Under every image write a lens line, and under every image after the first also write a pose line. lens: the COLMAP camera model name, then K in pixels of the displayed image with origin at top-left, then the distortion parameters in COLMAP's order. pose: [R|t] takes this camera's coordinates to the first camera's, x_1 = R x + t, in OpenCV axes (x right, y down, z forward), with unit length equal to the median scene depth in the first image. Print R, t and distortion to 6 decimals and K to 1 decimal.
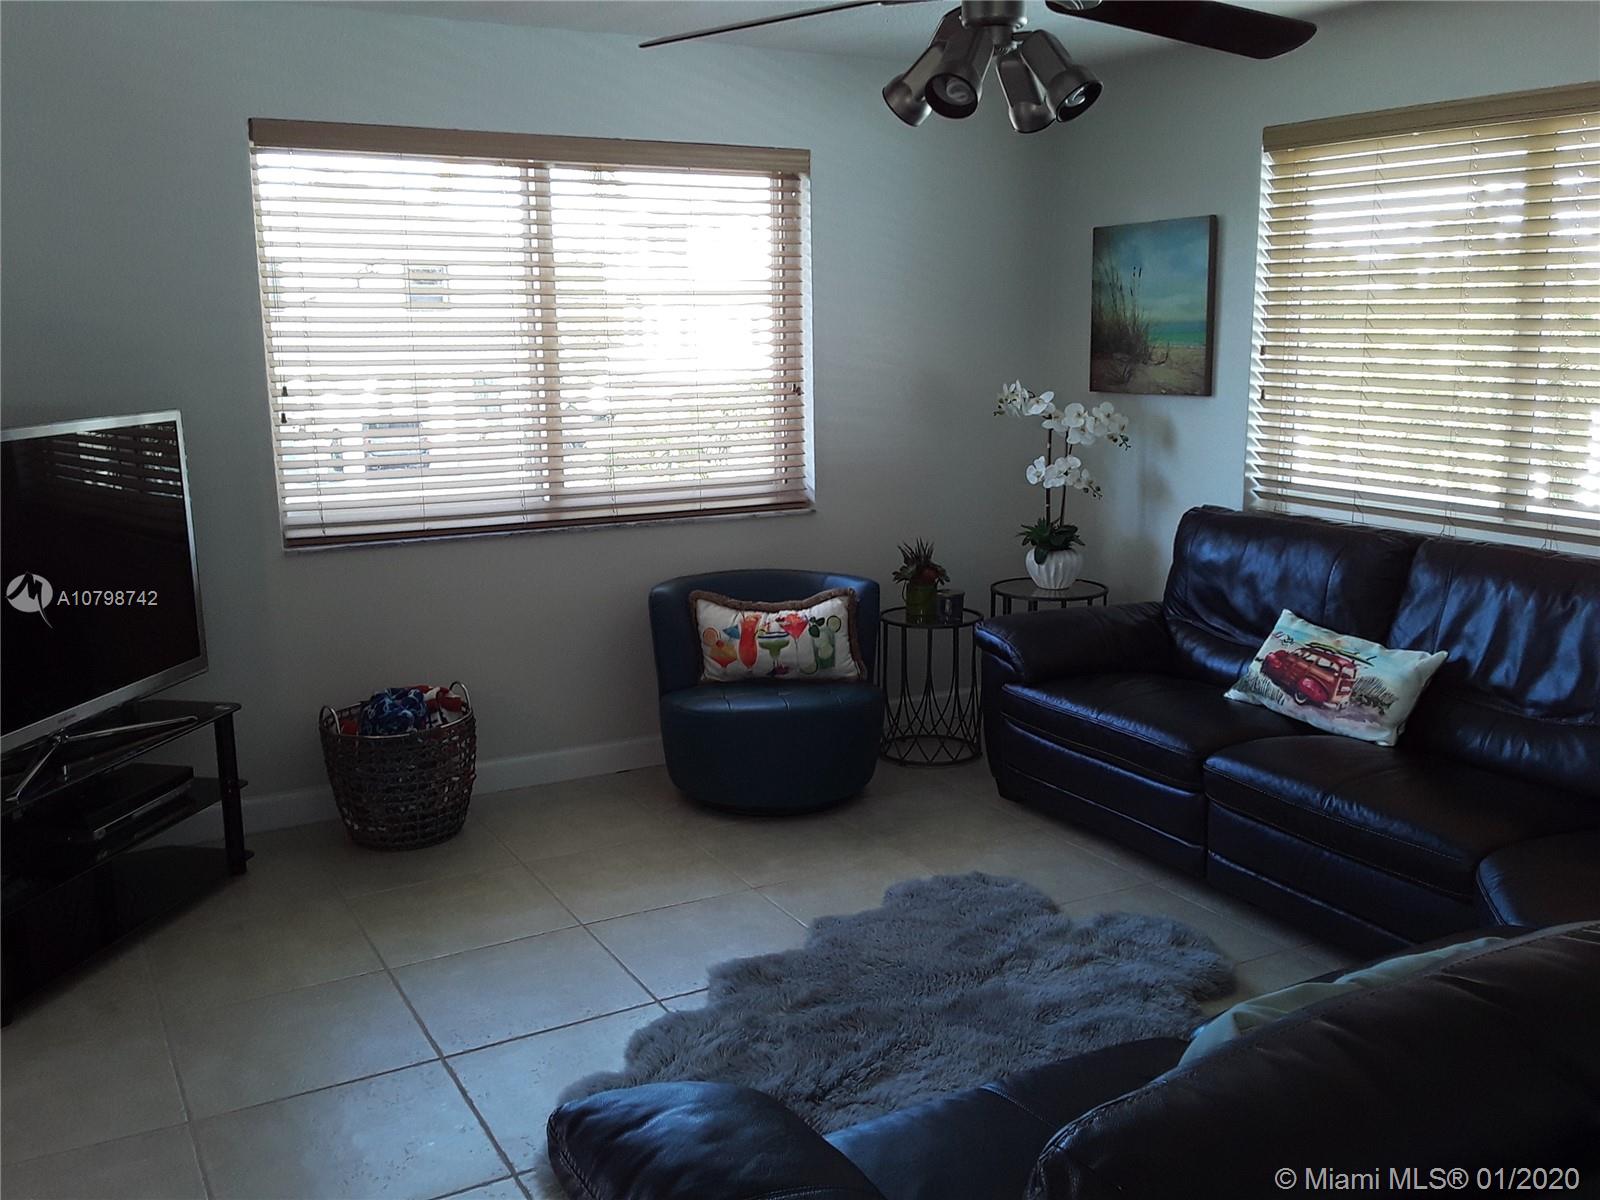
lens RADIAL K [[1470.5, 0, 800.0], [0, 1470.5, 600.0], [0, 0, 1]] dist [0.203048, -0.544686]
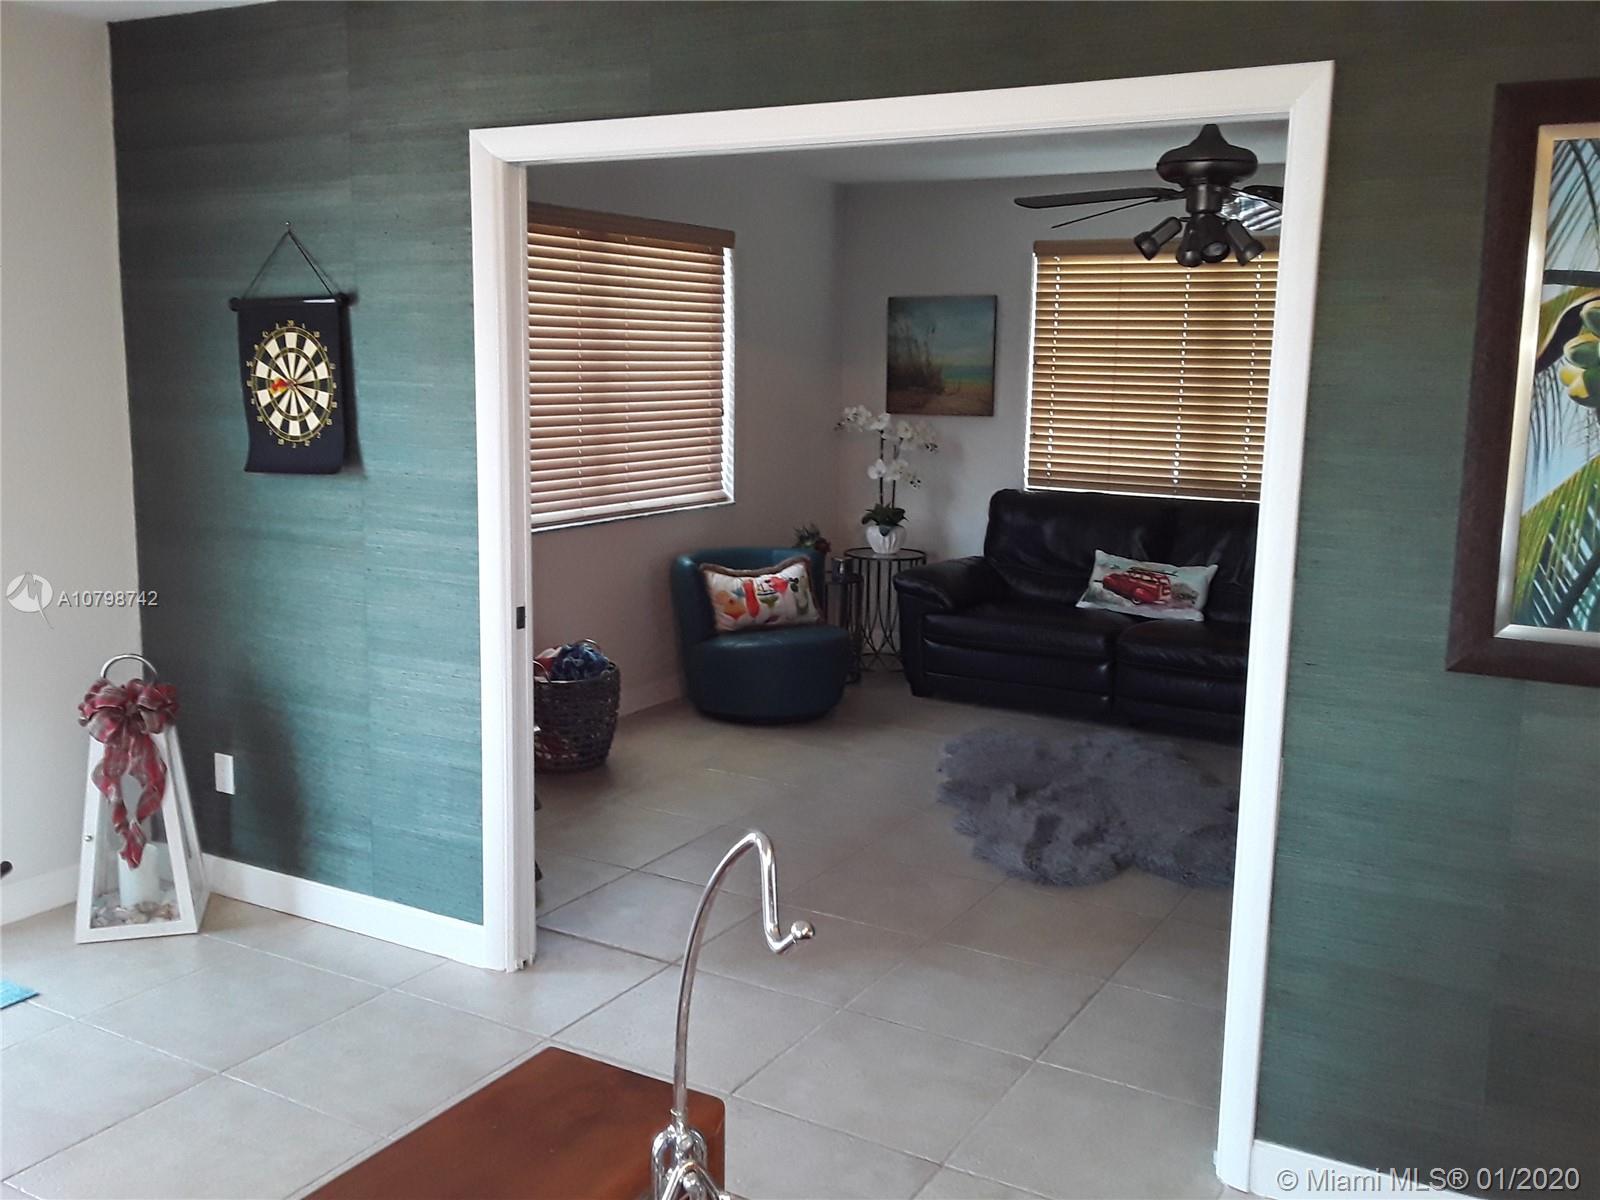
lens RADIAL K [[1470.5, 0, 800.0], [0, 1470.5, 600.0], [0, 0, 1]] dist [0.203048, -0.544686]
pose [[0.860286, -0.063521, 0.505840, -0.667773], [0.071660, 0.997423, 0.003378, 0.027863], [-0.504751, 0.033342, 0.862621, -0.174509]]
